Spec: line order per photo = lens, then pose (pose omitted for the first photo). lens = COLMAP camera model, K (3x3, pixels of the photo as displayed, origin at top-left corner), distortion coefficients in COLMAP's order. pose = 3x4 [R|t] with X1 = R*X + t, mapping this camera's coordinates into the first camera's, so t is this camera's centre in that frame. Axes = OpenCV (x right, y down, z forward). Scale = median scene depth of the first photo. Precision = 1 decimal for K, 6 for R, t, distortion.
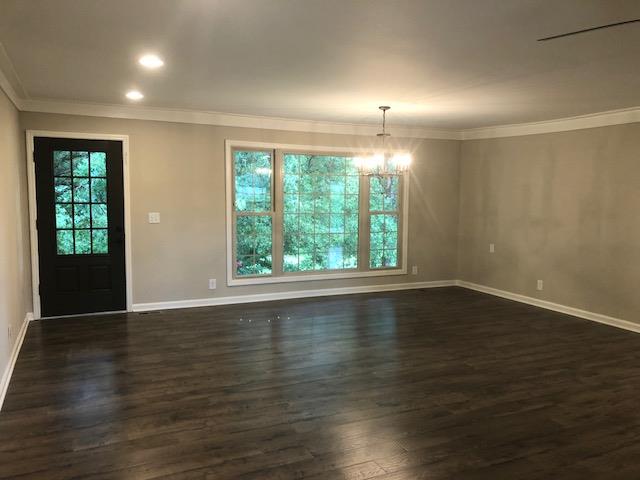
lens RADIAL K [[519.0, 0, 320.0], [0, 519.0, 240.0], [0, 0, 1]] dist [0.035924, -0.053364]
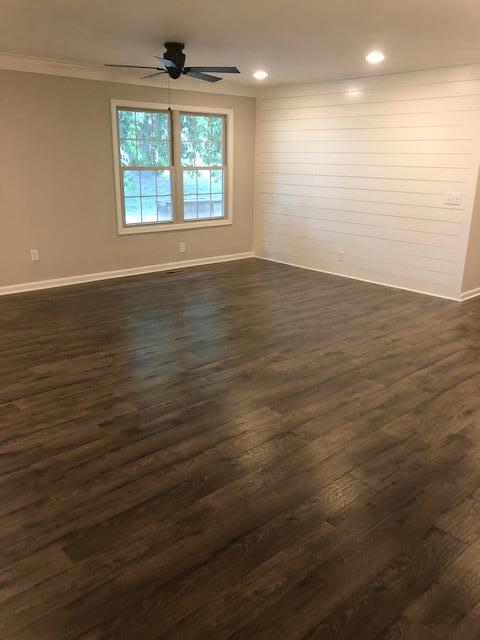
lens RADIAL K [[519.0, 0, 235.3], [0, 519.0, 311.5], [0, 0, 1]] dist [0.035924, -0.053364]
pose [[-0.957244, 0.059871, -0.283019, 0.403356], [-0.048704, 0.931028, 0.361684, -0.102981], [0.285153, 0.360004, -0.888305, 1.184163]]
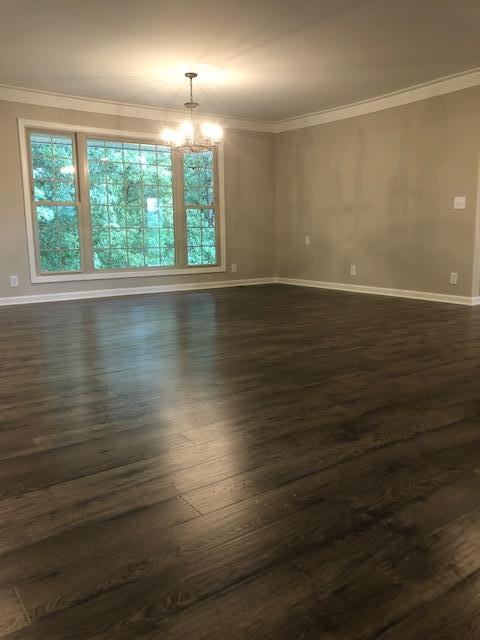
lens RADIAL K [[519.0, 0, 235.3], [0, 519.0, 311.5], [0, 0, 1]] dist [0.035924, -0.053364]
pose [[0.984691, -0.050457, 0.166847, 0.022734], [0.040383, 0.997182, 0.063230, 0.108456], [-0.169567, -0.055525, 0.983953, 0.036342]]
